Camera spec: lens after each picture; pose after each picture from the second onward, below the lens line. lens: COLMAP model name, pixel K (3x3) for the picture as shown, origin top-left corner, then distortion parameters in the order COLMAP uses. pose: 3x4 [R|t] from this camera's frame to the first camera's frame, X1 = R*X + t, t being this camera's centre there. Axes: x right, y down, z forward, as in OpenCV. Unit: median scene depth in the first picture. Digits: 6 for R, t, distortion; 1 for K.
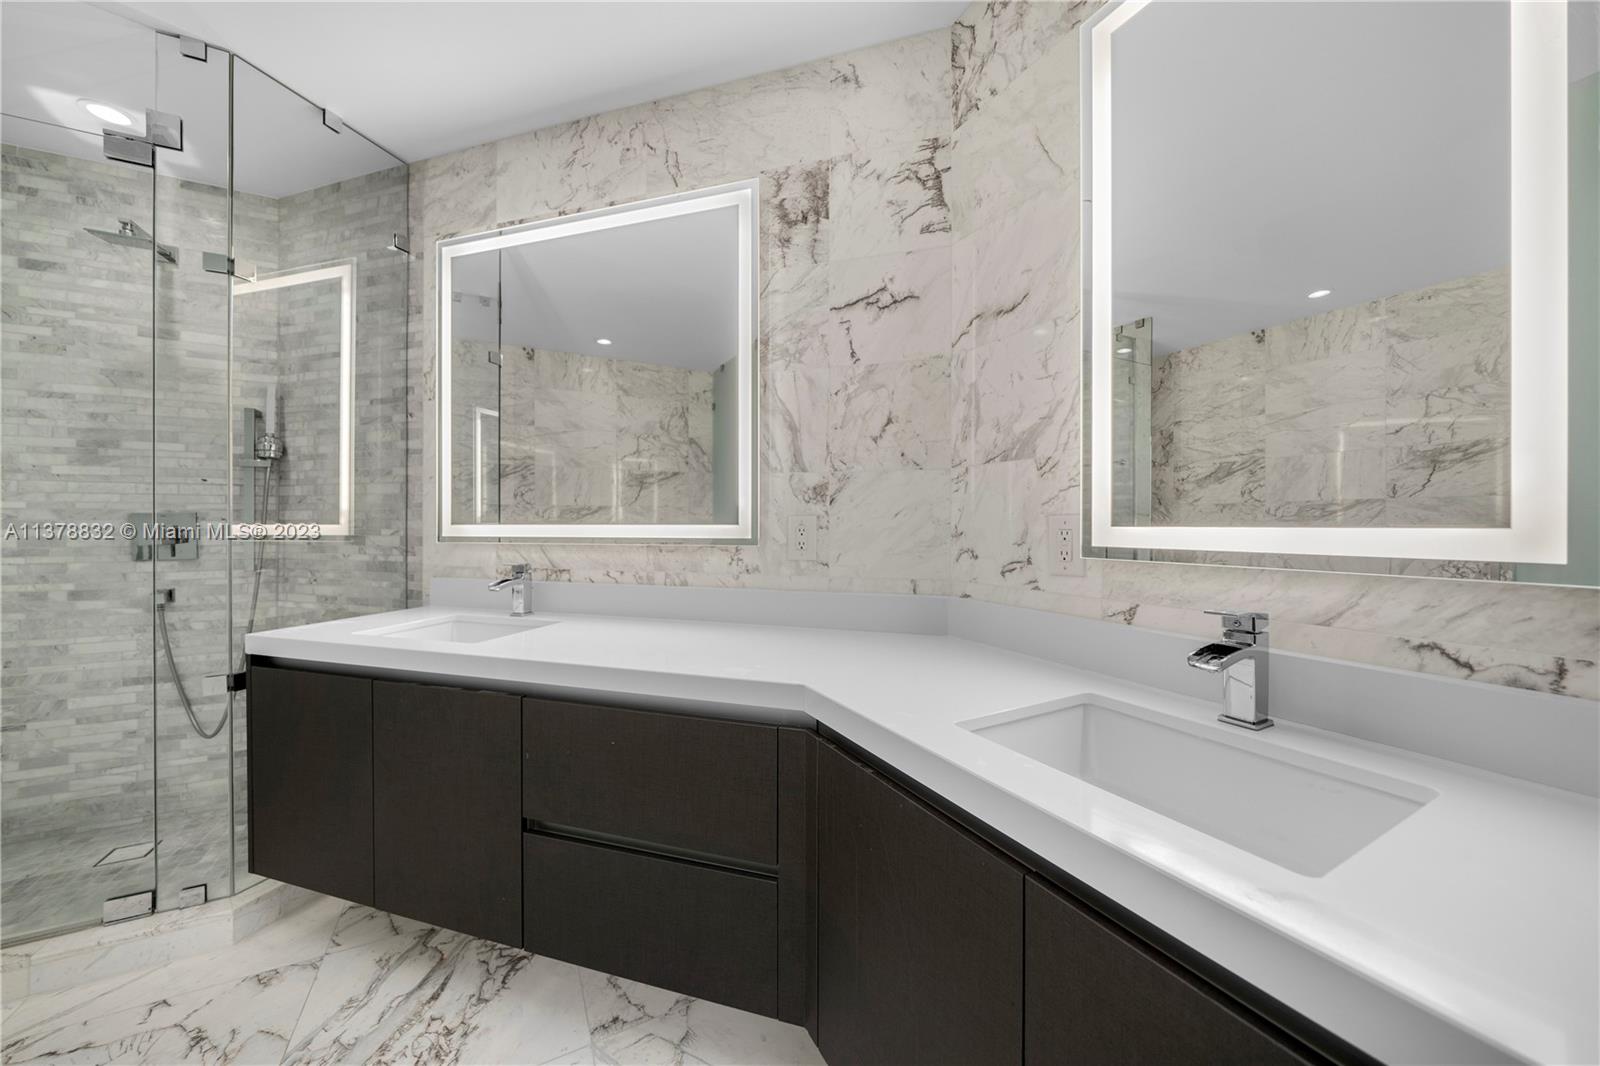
lens RADIAL K [[561.1, 0, 798.7], [0, 561.1, 525.5], [0, 0, 1]] dist [-0.003257, -0.000198]
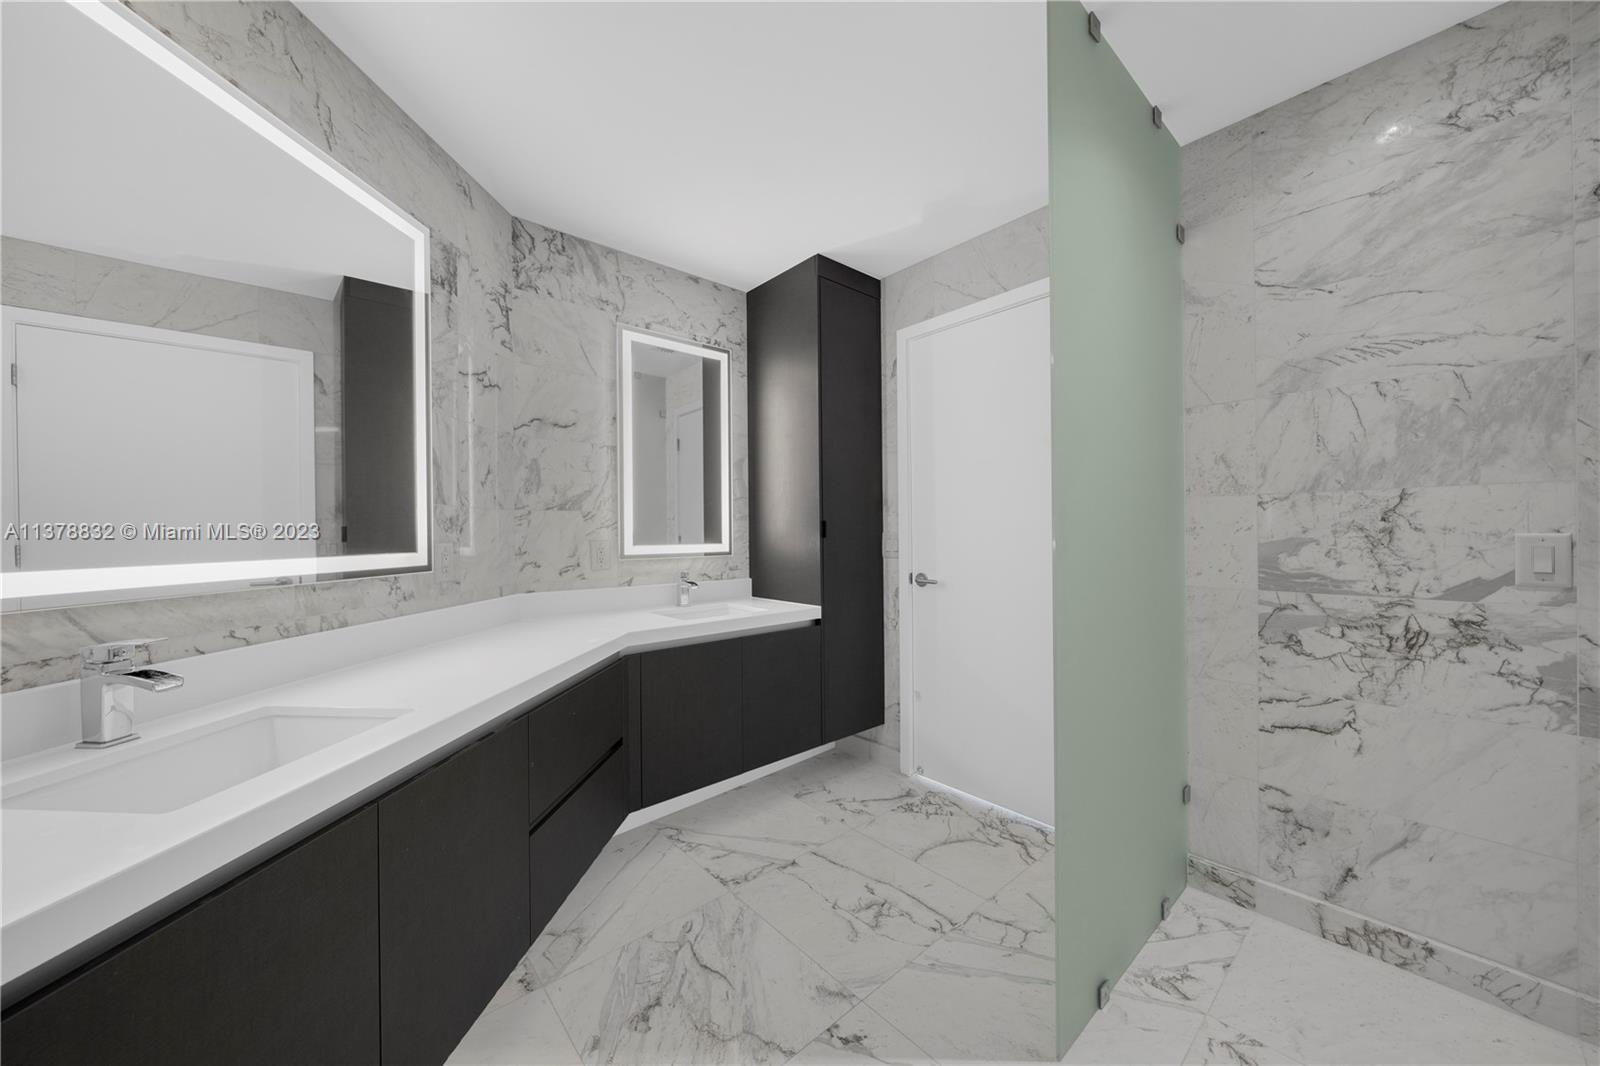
lens RADIAL K [[561.1, 0, 798.1], [0, 561.1, 532.5], [0, 0, 1]] dist [-0.003257, -0.000198]
pose [[-0.221823, 0.002270, 0.975084, -2.106351], [0.010491, 0.999945, 0.000059, -0.051161], [-0.975030, 0.010242, -0.221835, 0.913260]]
